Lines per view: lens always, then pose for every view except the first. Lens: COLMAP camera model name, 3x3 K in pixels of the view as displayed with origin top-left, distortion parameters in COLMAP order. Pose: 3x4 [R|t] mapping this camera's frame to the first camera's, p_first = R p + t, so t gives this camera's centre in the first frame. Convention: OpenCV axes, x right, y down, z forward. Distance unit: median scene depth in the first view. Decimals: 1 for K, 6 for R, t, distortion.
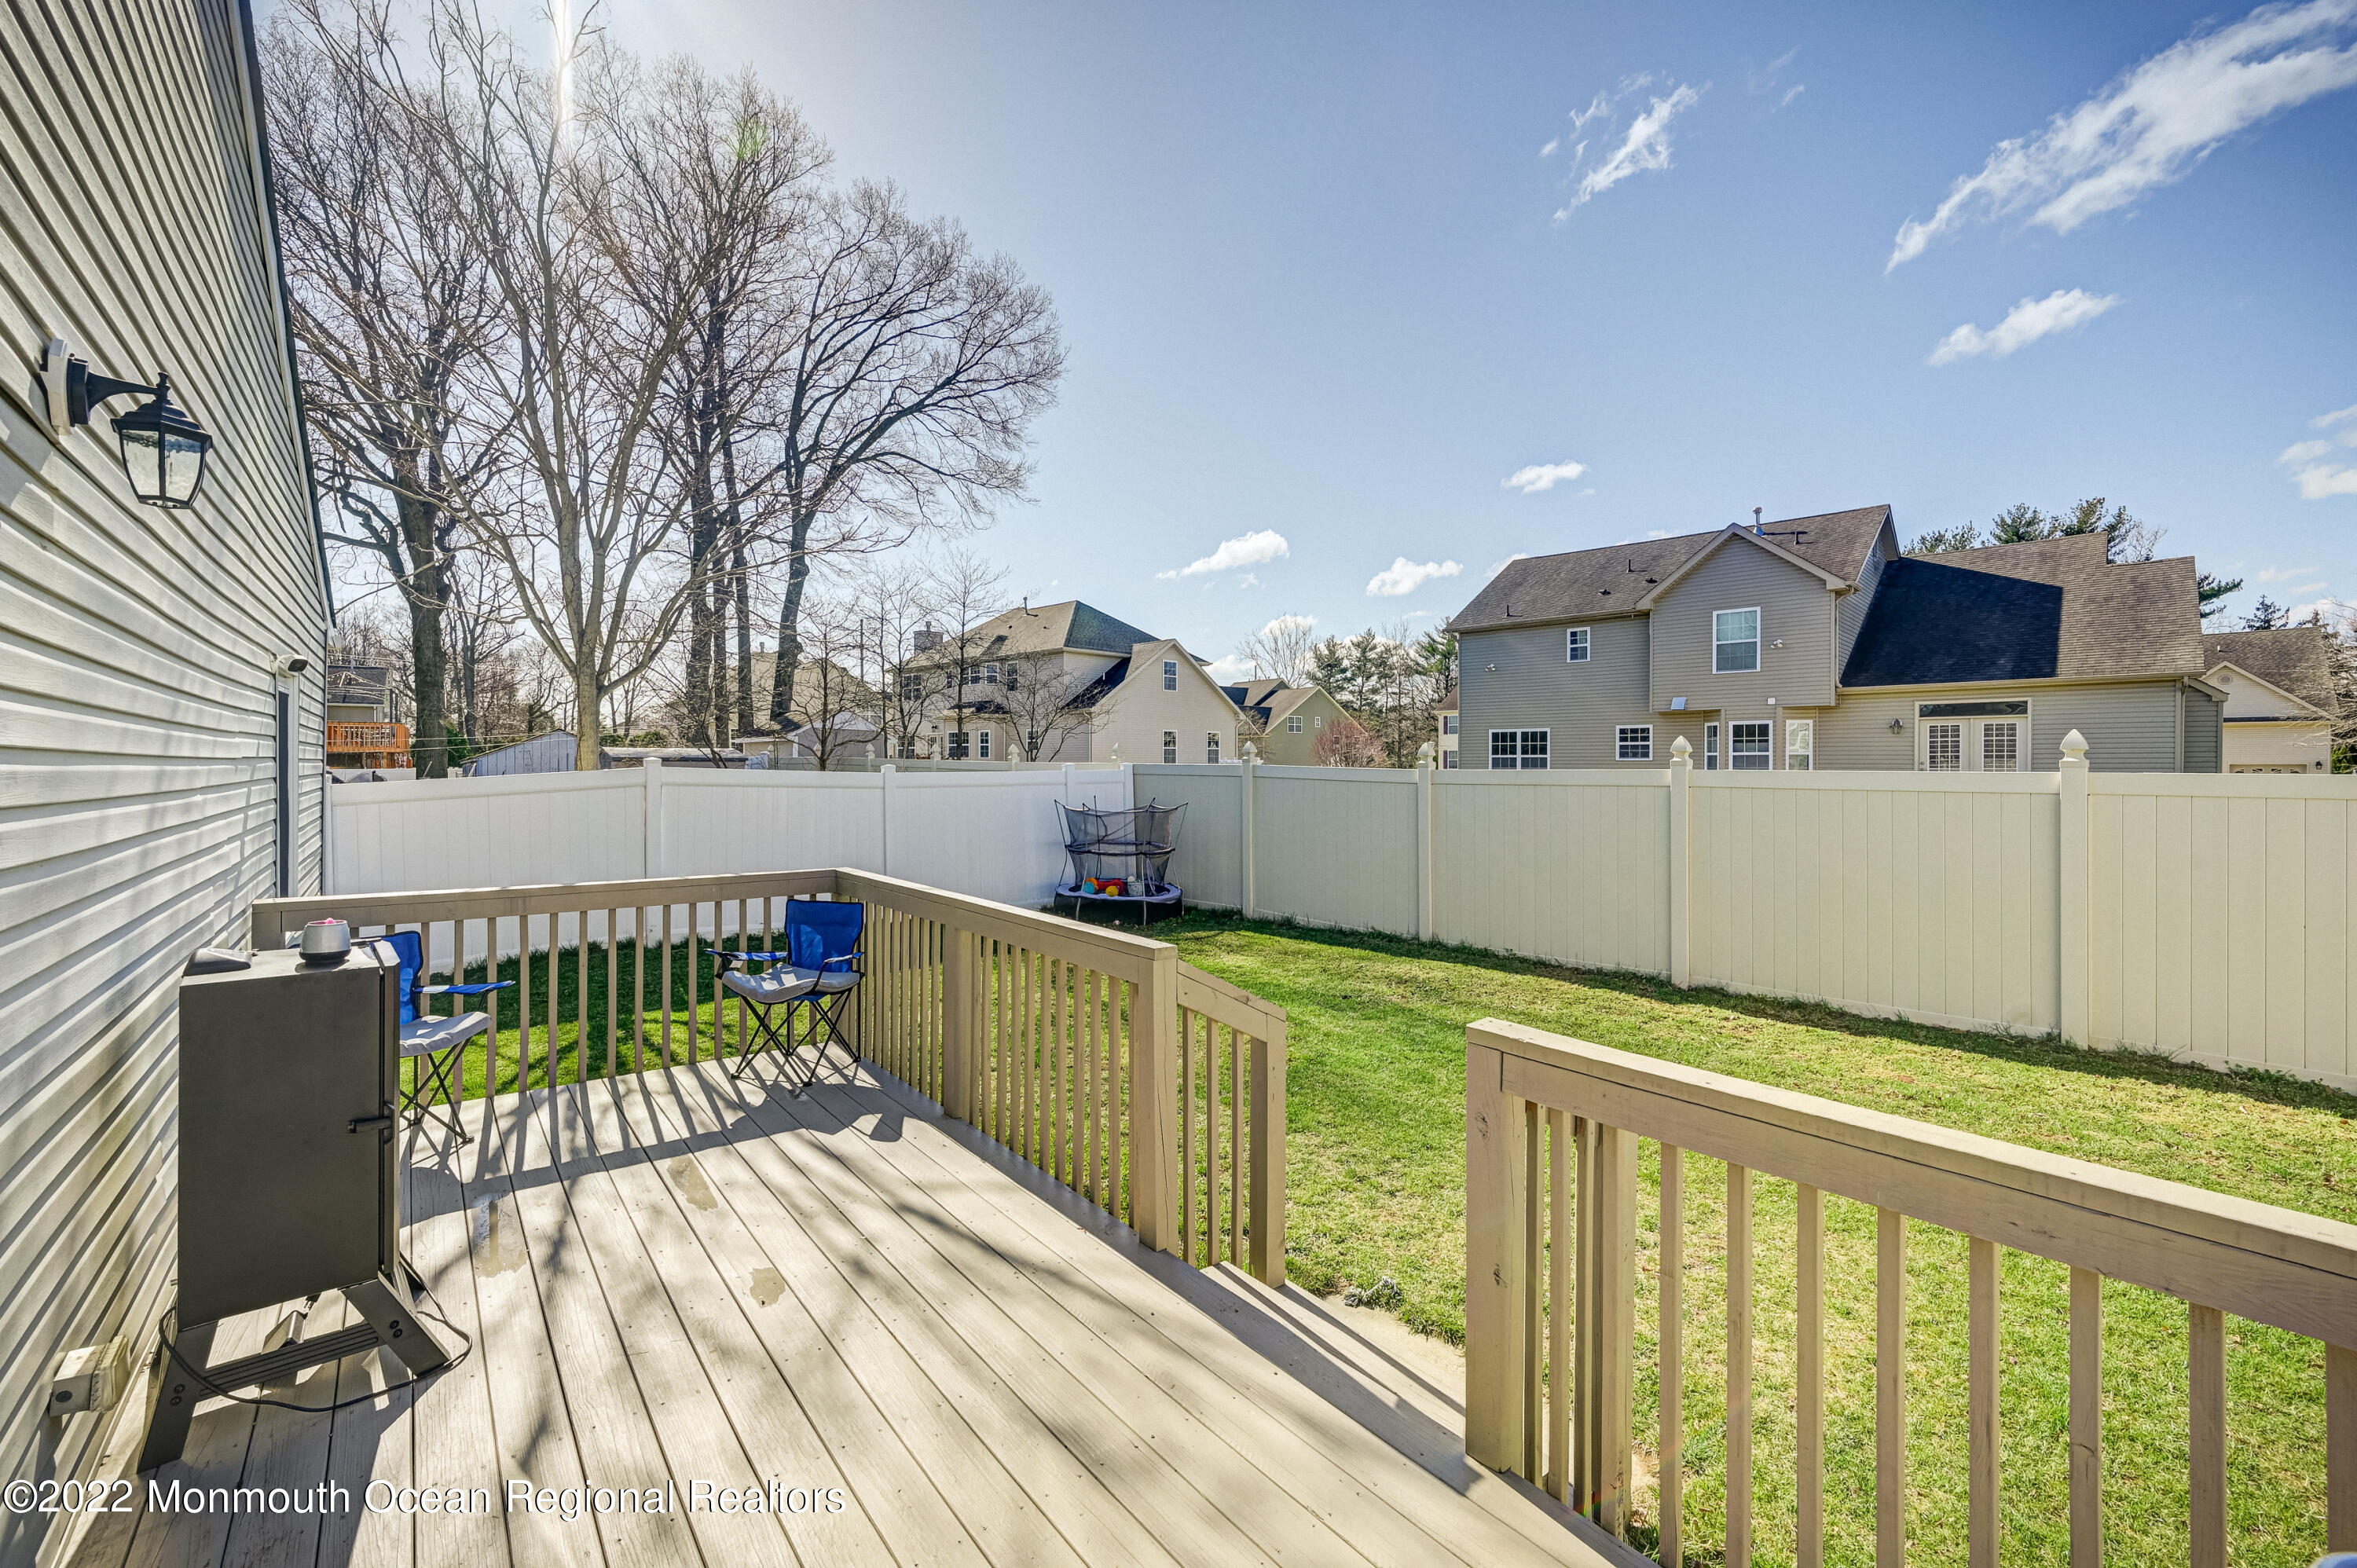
lens RADIAL K [[968.7, 0, 1180.4], [0, 968.7, 763.9], [0, 0, 1]] dist [0.000202, 0.000529]
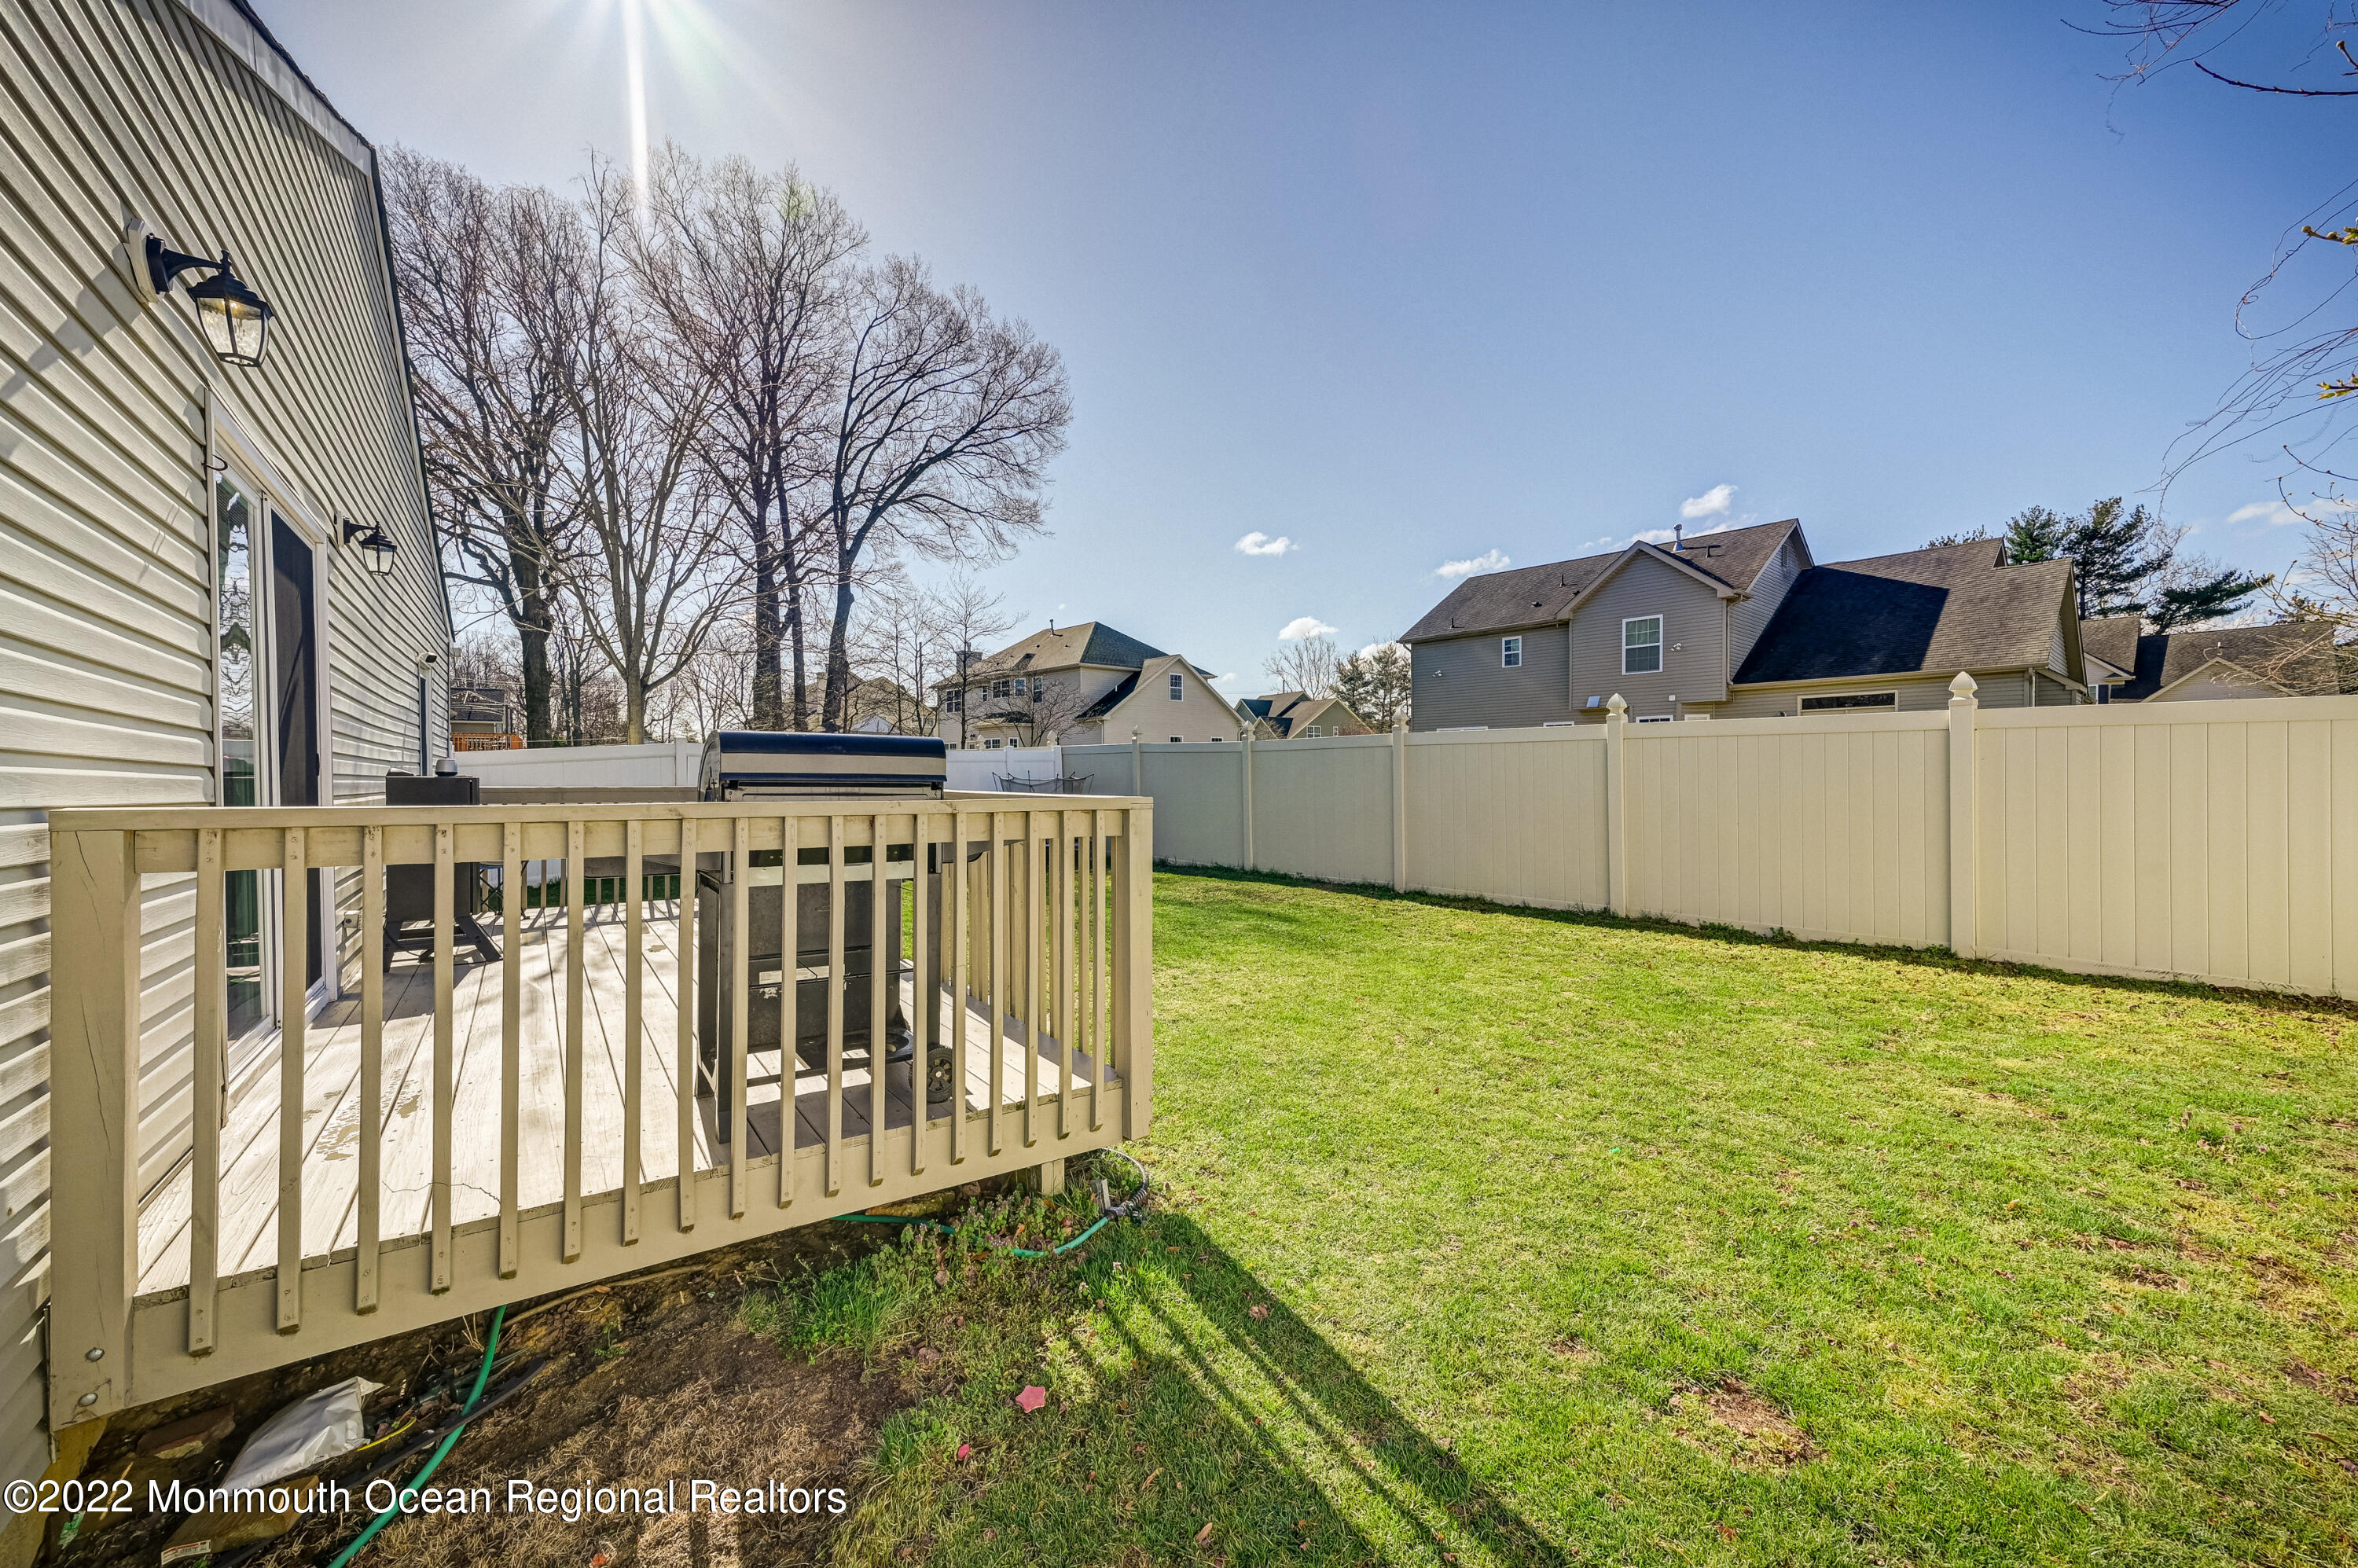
lens RADIAL K [[928.9, 0, 1179.0], [0, 928.9, 784.0], [0, 0, 1]] dist [0.023828, -0.000147]
pose [[0.997737, -0.005816, -0.066981, 0.079066], [0.006183, 0.999967, 0.005275, 0.018441], [0.066948, -0.005678, 0.997740, -0.087850]]
